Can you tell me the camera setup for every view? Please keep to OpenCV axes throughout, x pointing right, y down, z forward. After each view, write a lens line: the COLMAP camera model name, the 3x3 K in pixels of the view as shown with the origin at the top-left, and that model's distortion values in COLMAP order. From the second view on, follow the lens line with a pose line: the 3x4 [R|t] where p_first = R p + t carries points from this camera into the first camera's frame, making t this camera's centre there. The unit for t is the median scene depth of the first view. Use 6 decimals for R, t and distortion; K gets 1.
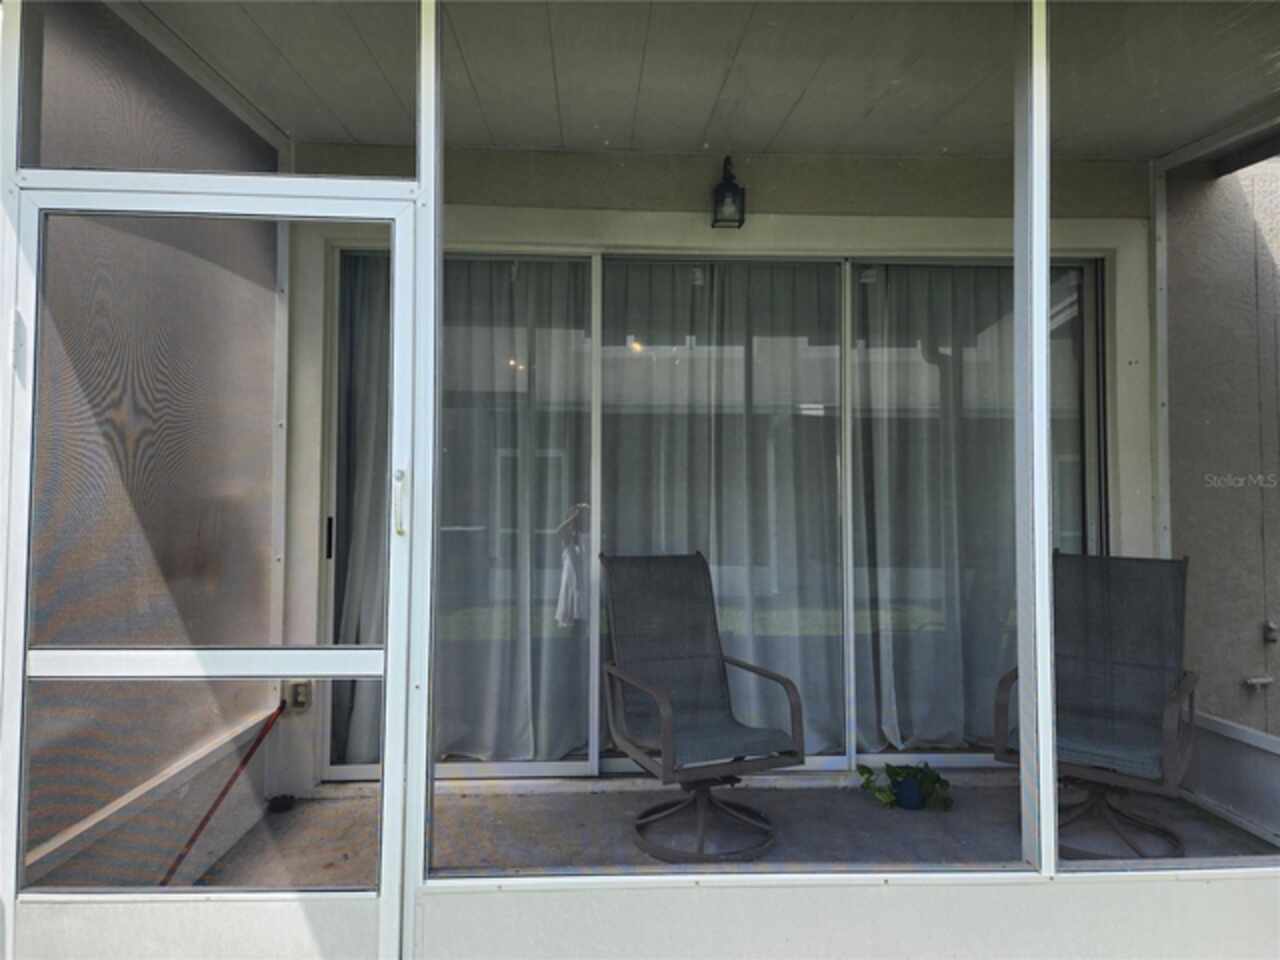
lens RADIAL K [[854.6, 0, 638.5], [0, 854.6, 480.3], [0, 0, 1]] dist [0.052991, -0.045037]
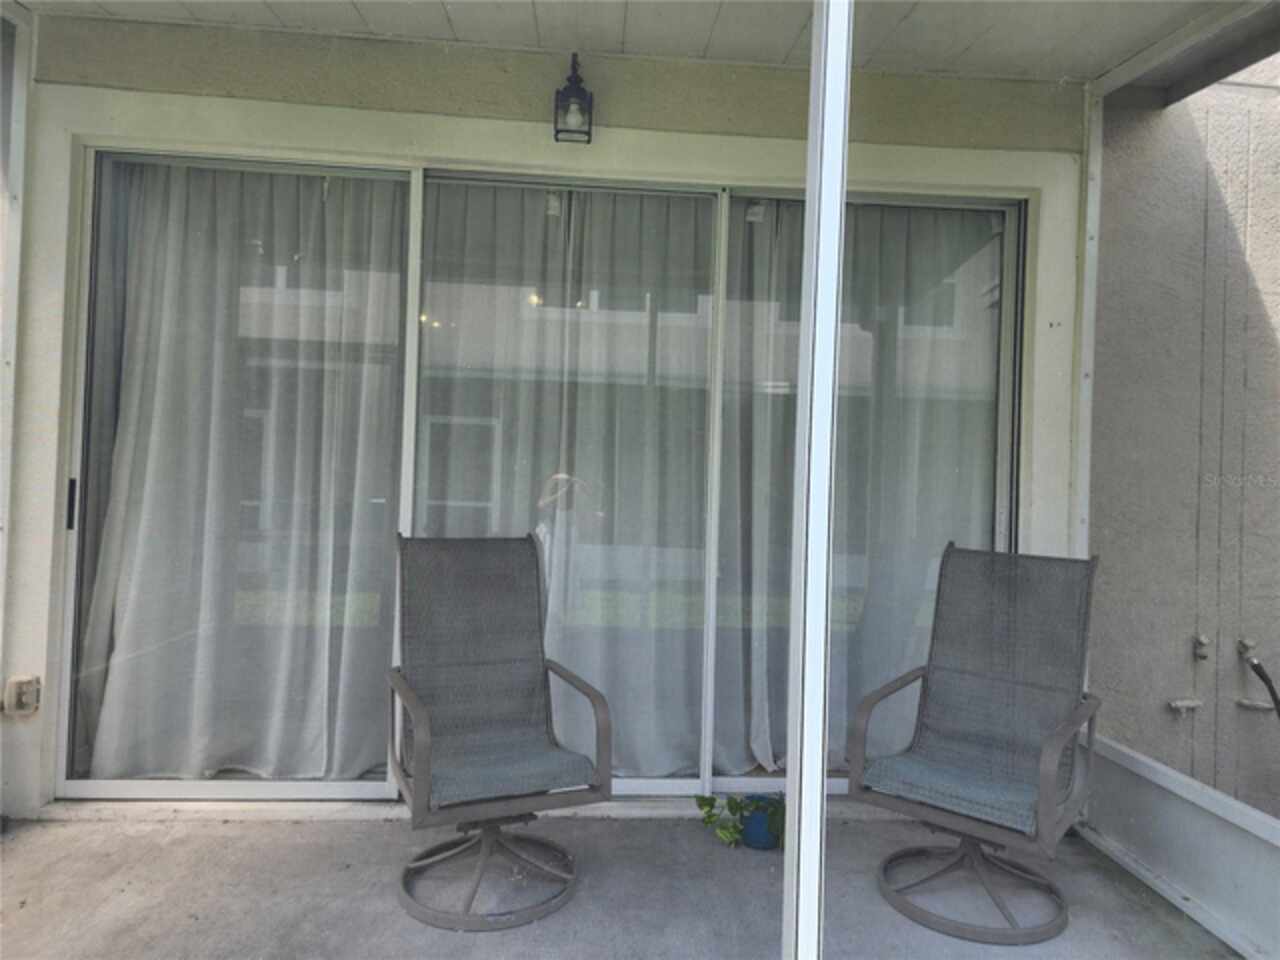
lens RADIAL K [[854.6, 0, 652.0], [0, 854.6, 480.9], [0, 0, 1]] dist [0.052991, -0.045037]
pose [[0.999389, 0.030231, 0.017537, 0.171130], [-0.030669, 0.999211, 0.025236, 0.006932], [-0.016760, -0.025759, 0.999528, 0.163665]]
